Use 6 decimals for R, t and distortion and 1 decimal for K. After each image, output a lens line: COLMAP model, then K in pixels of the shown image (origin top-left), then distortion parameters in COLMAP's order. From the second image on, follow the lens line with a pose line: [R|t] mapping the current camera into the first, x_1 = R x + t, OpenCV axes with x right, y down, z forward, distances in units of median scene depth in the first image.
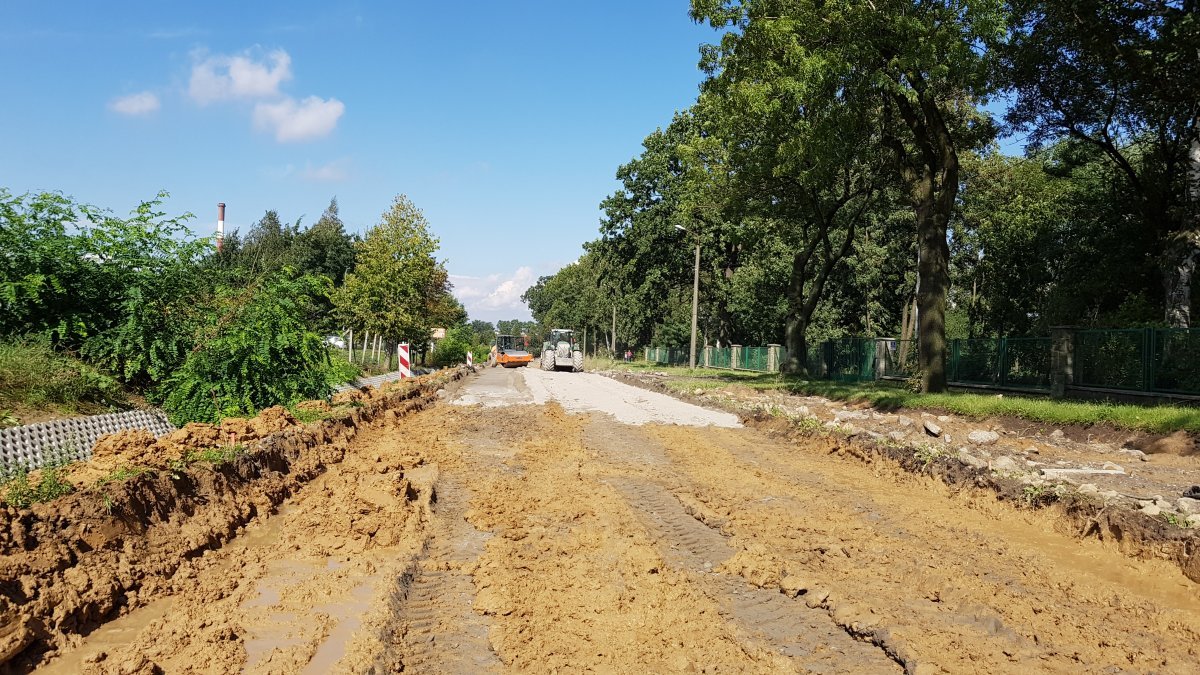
lens RADIAL K [[957.6, 0, 602.3], [0, 957.6, 339.9], [0, 0, 1]] dist [0.086592, -0.029010]
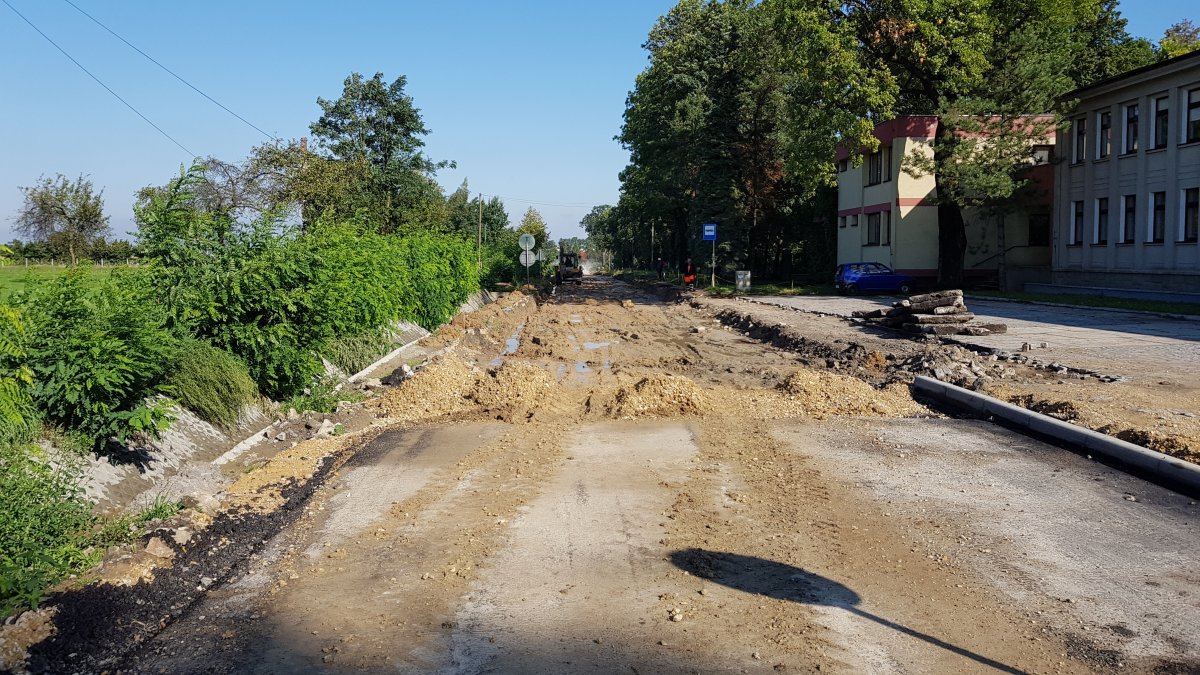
lens RADIAL K [[957.6, 0, 601.5], [0, 957.6, 338.3], [0, 0, 1]] dist [0.086592, -0.029010]
pose [[0.997261, -0.034516, -0.065409, 0.053490], [0.040282, 0.995218, 0.088982, -0.009496], [0.062025, -0.091373, 0.993883, -0.649330]]
